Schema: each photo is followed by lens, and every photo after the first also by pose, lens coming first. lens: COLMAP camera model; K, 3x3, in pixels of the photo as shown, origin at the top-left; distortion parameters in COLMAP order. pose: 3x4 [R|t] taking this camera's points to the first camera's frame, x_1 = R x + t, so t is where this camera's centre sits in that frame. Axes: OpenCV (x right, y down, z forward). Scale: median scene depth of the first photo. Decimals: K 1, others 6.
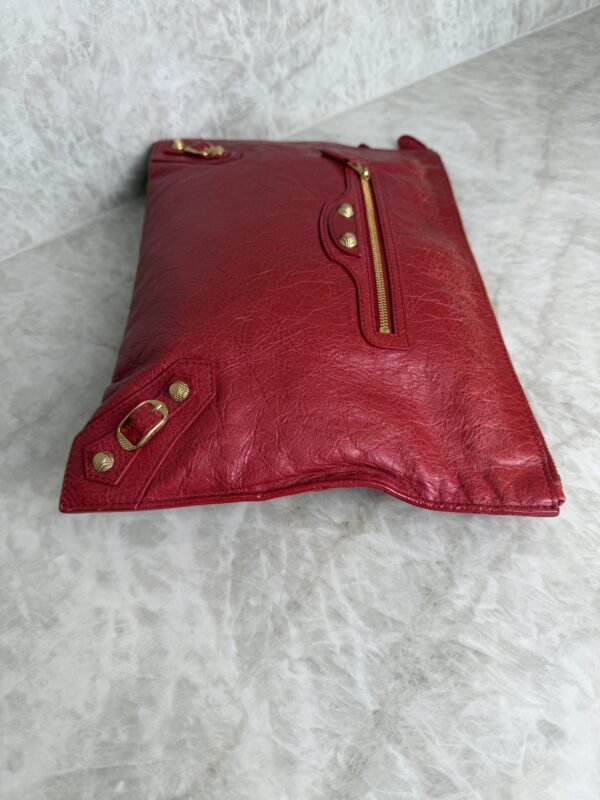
lens RADIAL K [[595.8, 0, 299.7], [0, 595.8, 394.5], [0, 0, 1]] dist [-0.017281, -0.022261]
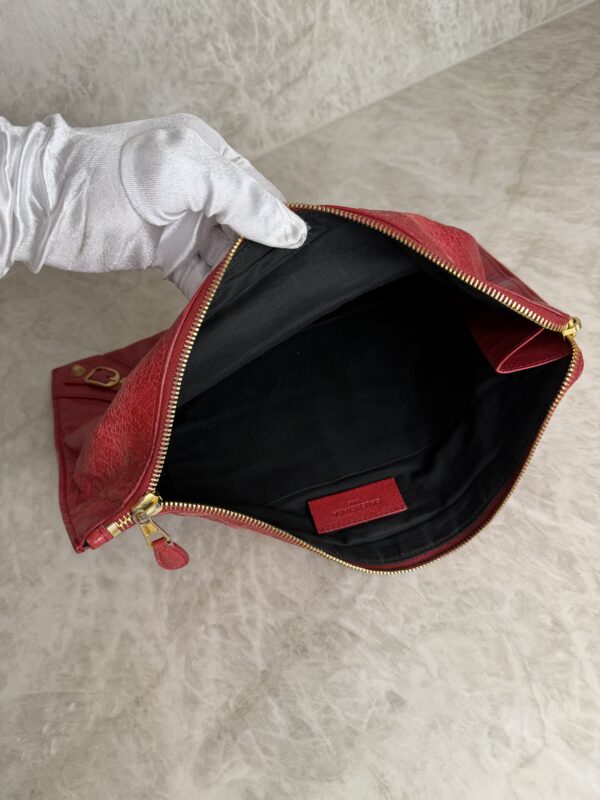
lens RADIAL K [[595.8, 0, 300.9], [0, 595.8, 394.9], [0, 0, 1]] dist [-0.017281, -0.022261]
pose [[0.993256, 0.042111, -0.108022, 0.298865], [-0.032147, 0.995205, 0.092376, -0.172498], [0.111394, -0.088281, 0.989847, -0.203318]]
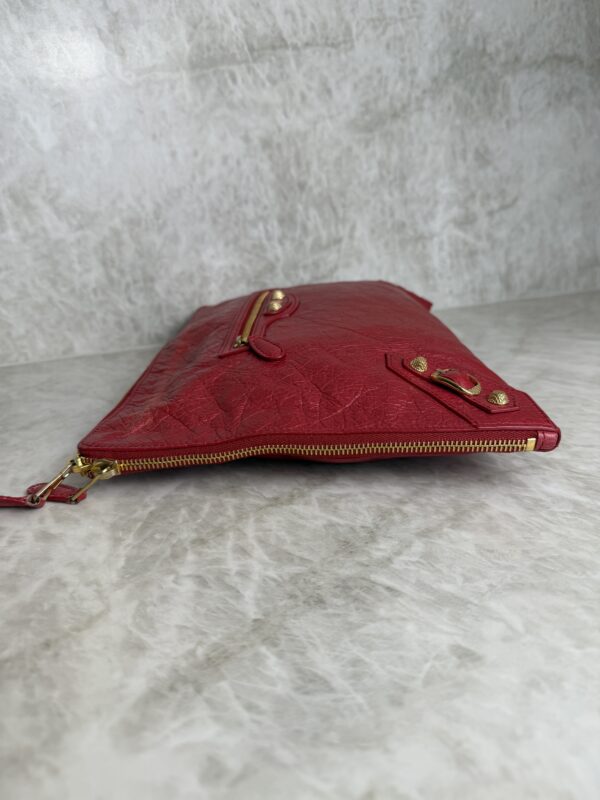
lens RADIAL K [[595.8, 0, 303.8], [0, 595.8, 380.3], [0, 0, 1]] dist [-0.017281, -0.022261]
pose [[0.990575, 0.084818, -0.107548, 0.236840], [-0.130314, 0.825391, -0.549315, 0.656188], [0.042177, 0.558153, 0.828665, 0.105971]]
